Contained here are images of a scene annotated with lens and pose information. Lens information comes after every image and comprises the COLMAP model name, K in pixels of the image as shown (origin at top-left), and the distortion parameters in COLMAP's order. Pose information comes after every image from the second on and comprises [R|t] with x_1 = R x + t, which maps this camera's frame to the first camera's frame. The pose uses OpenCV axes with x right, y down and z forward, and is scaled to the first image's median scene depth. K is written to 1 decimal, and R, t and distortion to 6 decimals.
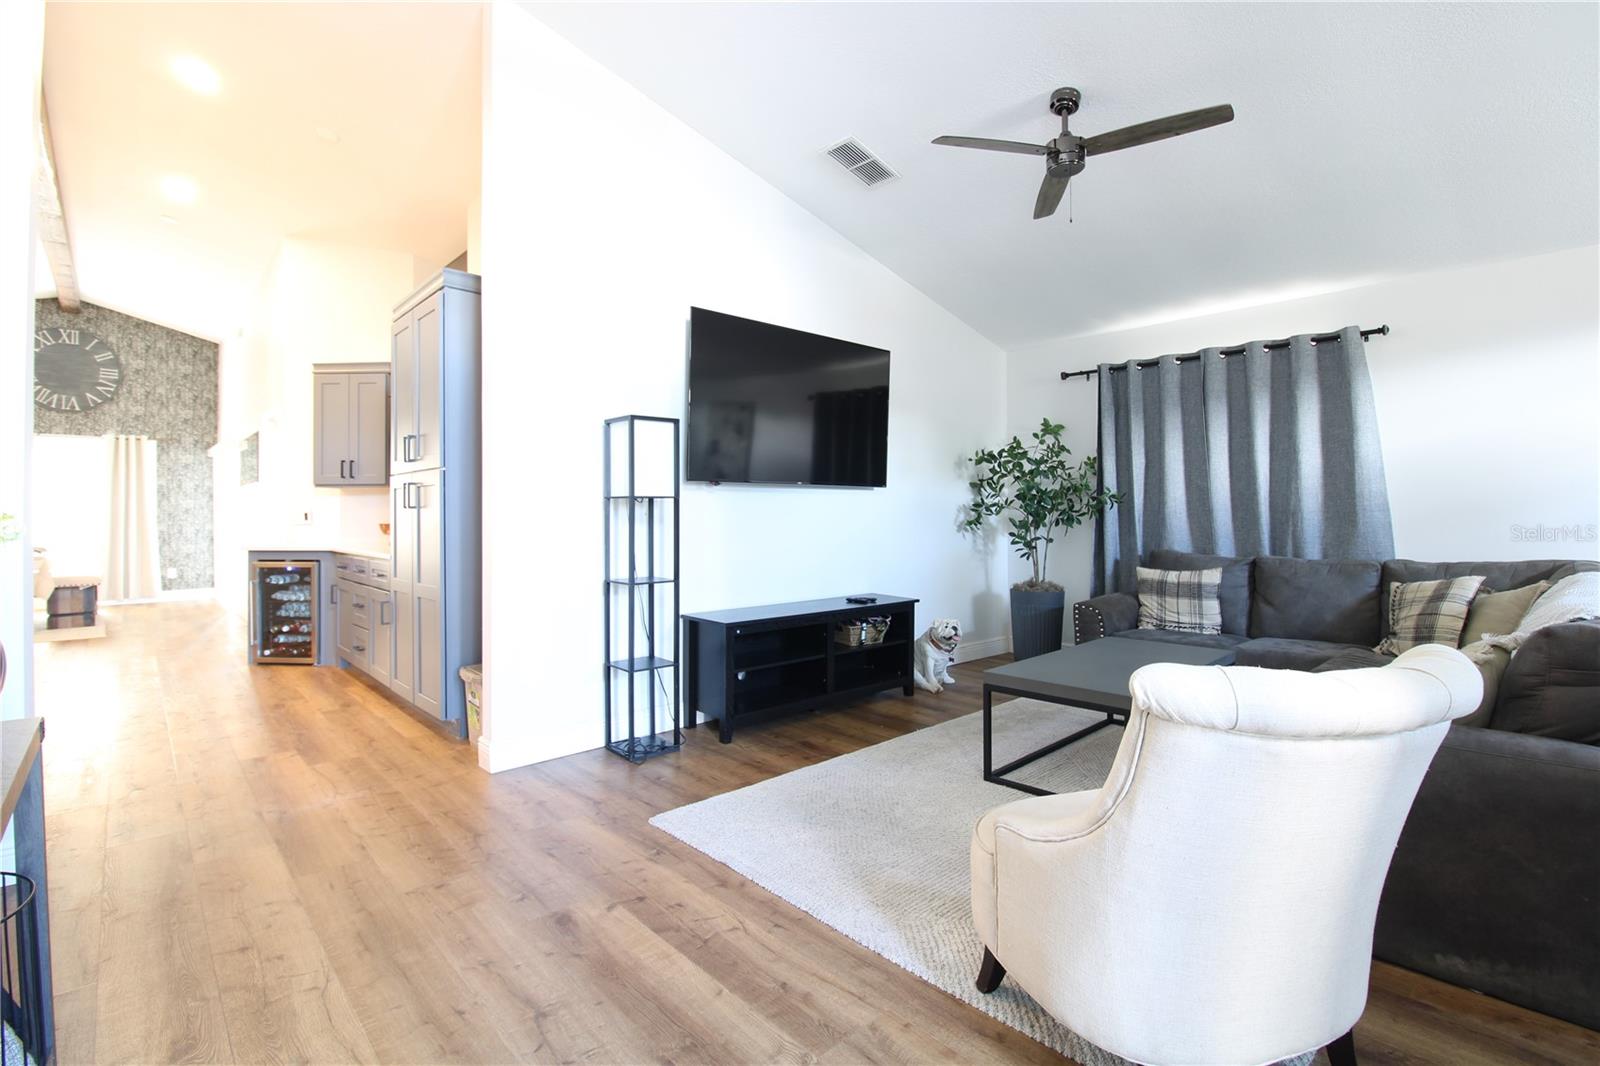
lens RADIAL K [[742.2, 0, 804.5], [0, 742.2, 509.9], [0, 0, 1]] dist [-0.002093, -0.012242]
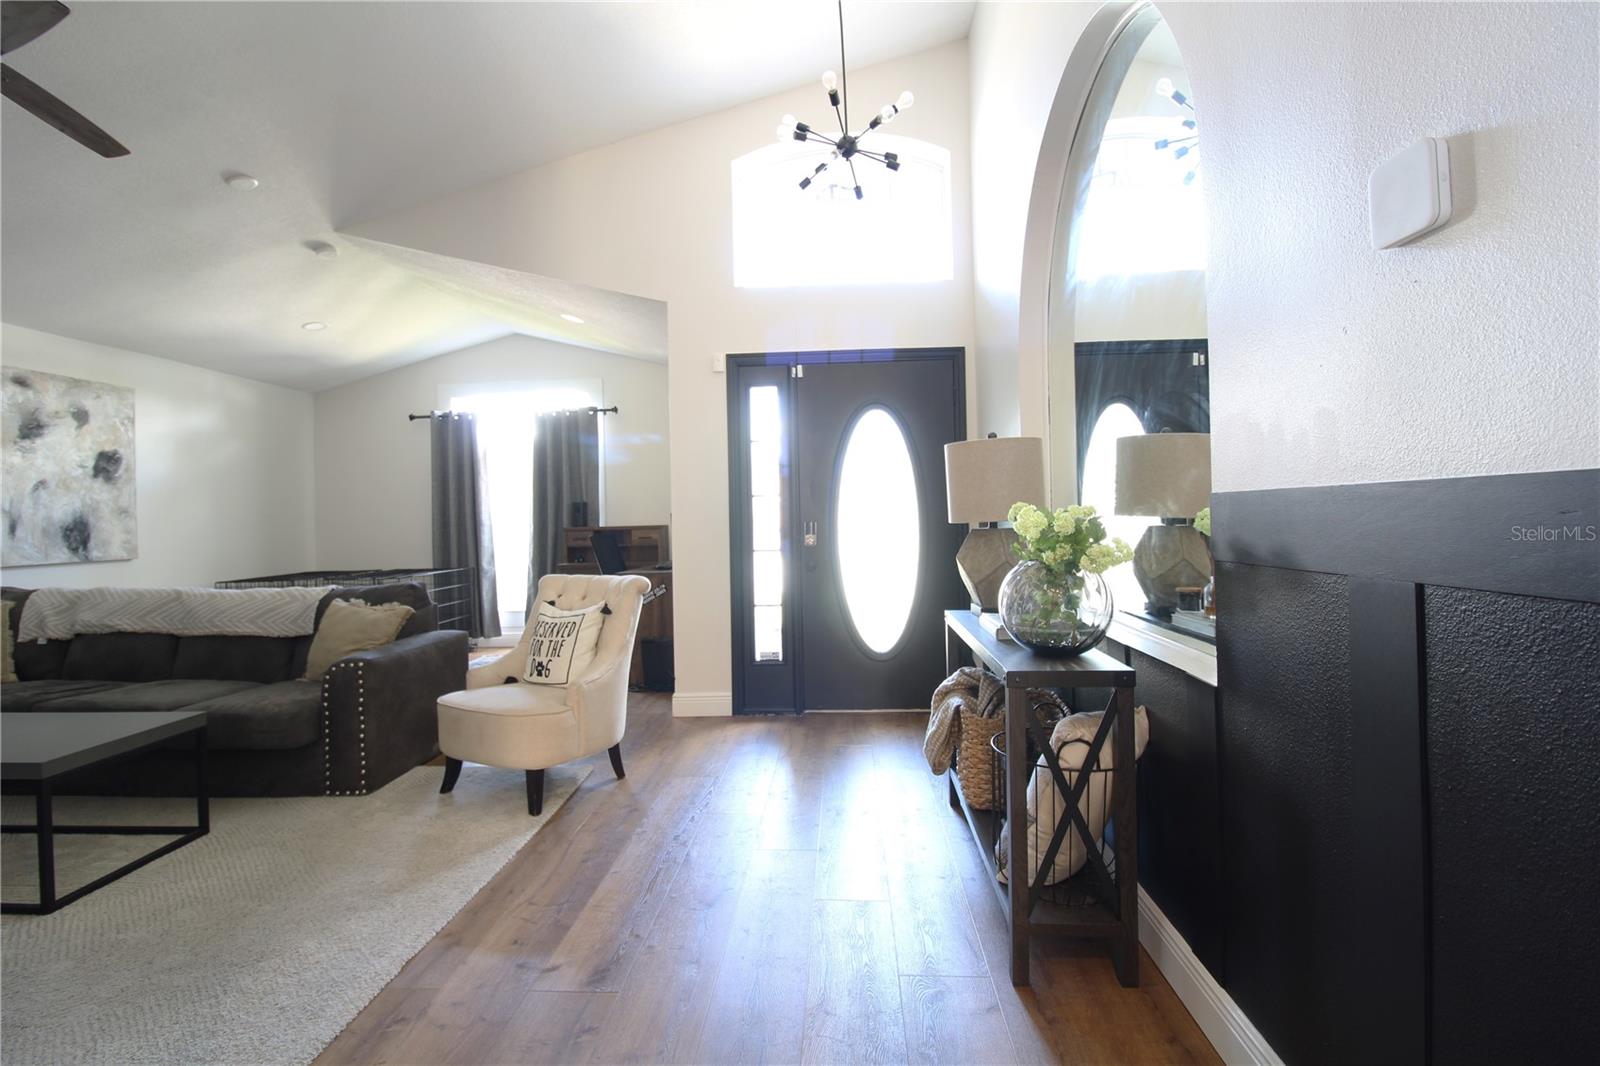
lens RADIAL K [[742.1, 0, 807.5], [0, 742.1, 507.6], [0, 0, 1]] dist [-0.001777, -0.012572]
pose [[-0.699387, 0.032245, 0.714016, -0.532000], [0.024058, 0.999478, -0.021571, 0.004055], [-0.714339, 0.002092, -0.699797, 0.661079]]
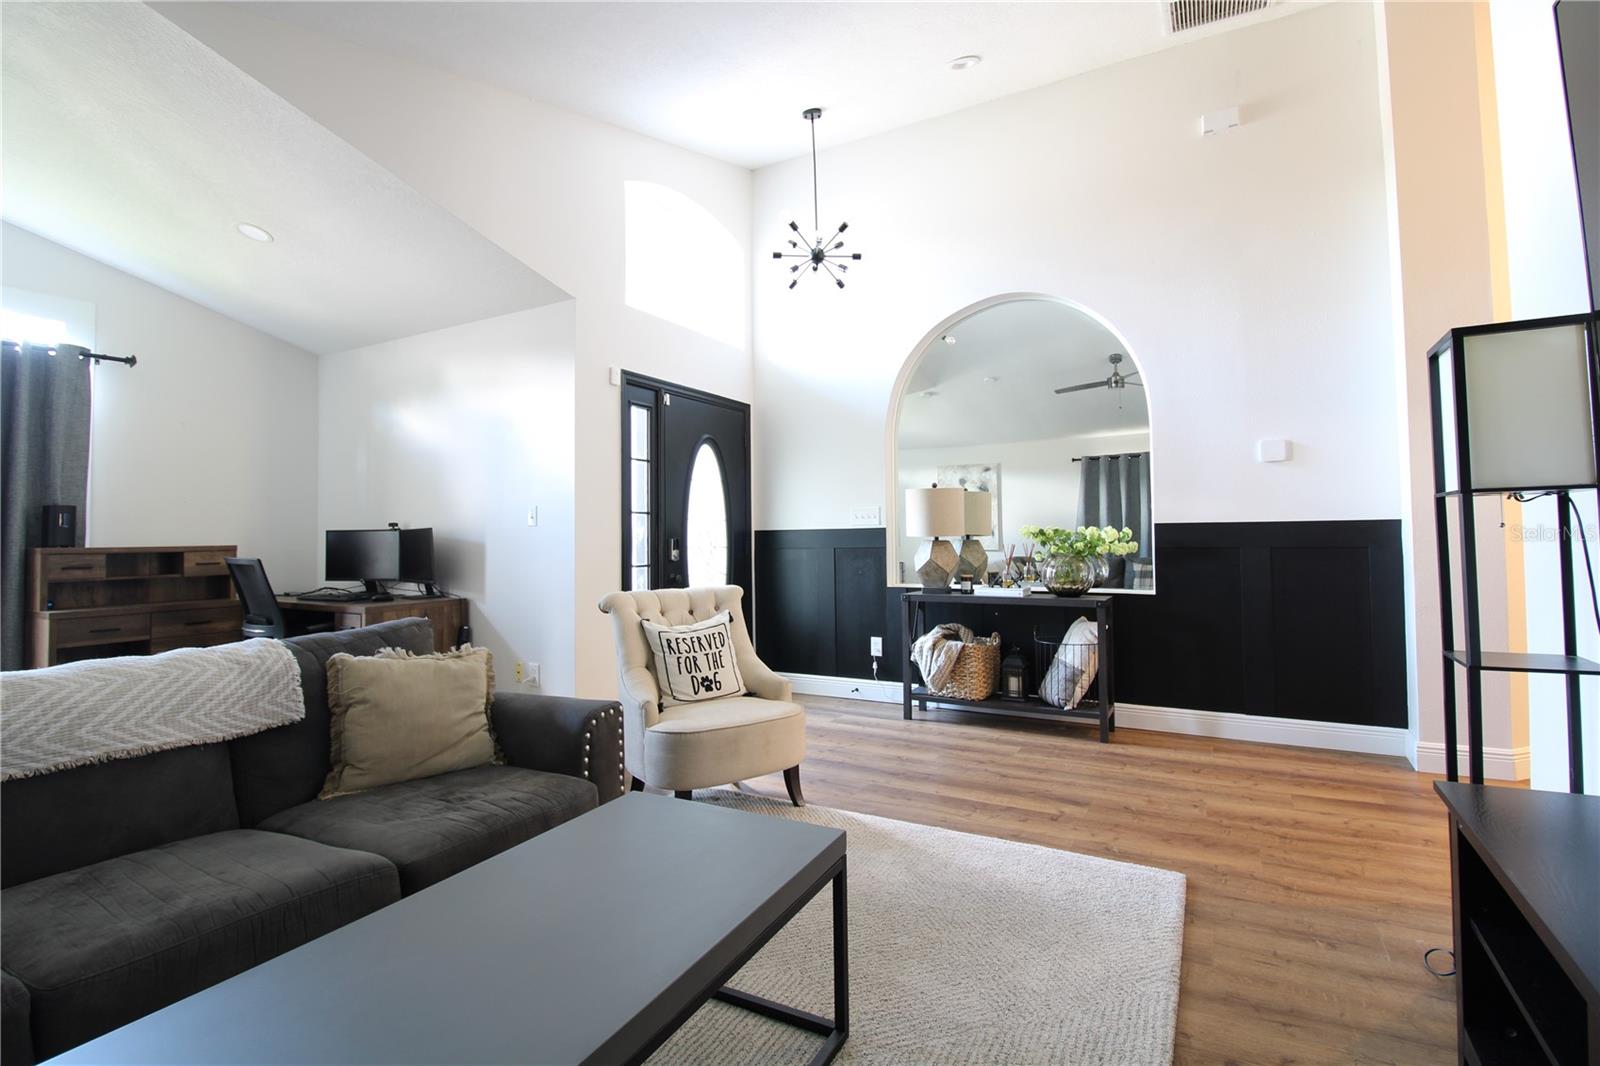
lens RADIAL K [[742.2, 0, 804.0], [0, 742.2, 509.5], [0, 0, 1]] dist [-0.002093, -0.012242]
pose [[-0.949835, 0.007087, -0.312670, 0.299532], [0.019567, 0.999131, -0.036794, 0.003256], [0.312137, -0.041066, -0.949149, 1.037353]]
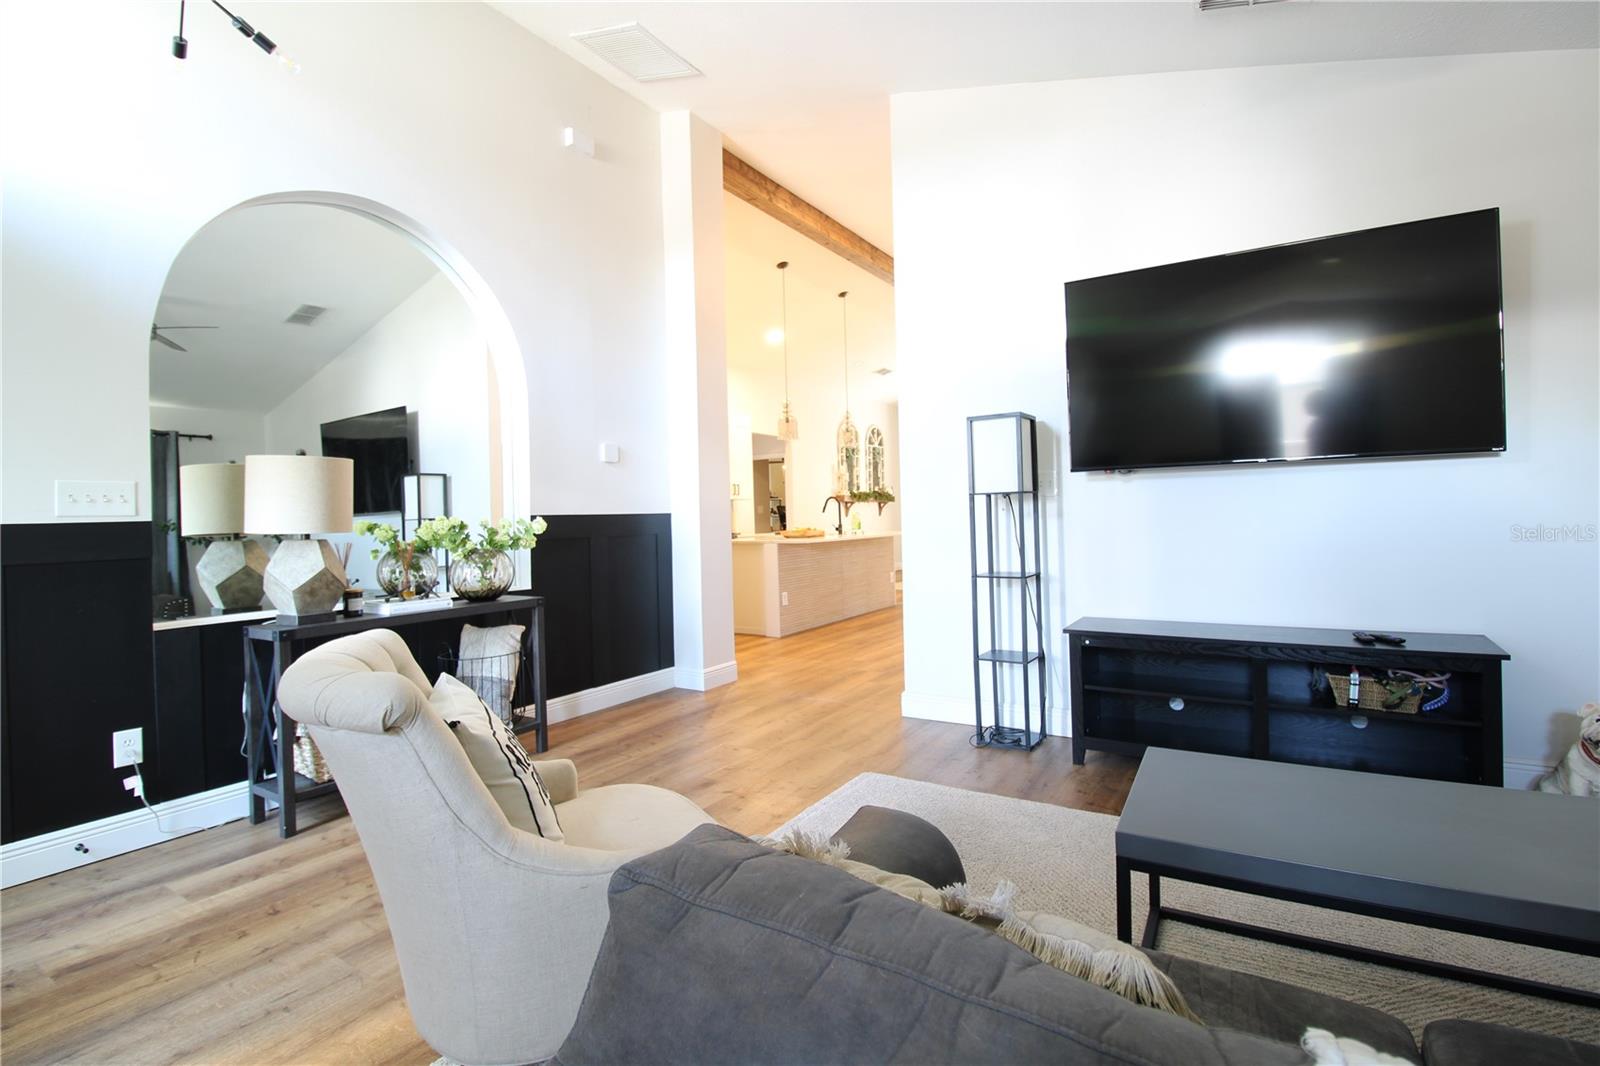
lens RADIAL K [[742.2, 0, 804.6], [0, 742.2, 510.2], [0, 0, 1]] dist [-0.002093, -0.012242]
pose [[0.260587, -0.008744, -0.965411, 0.549101], [0.029492, 0.999564, -0.001093, -0.000537], [0.965000, -0.028187, 0.260731, 0.371027]]
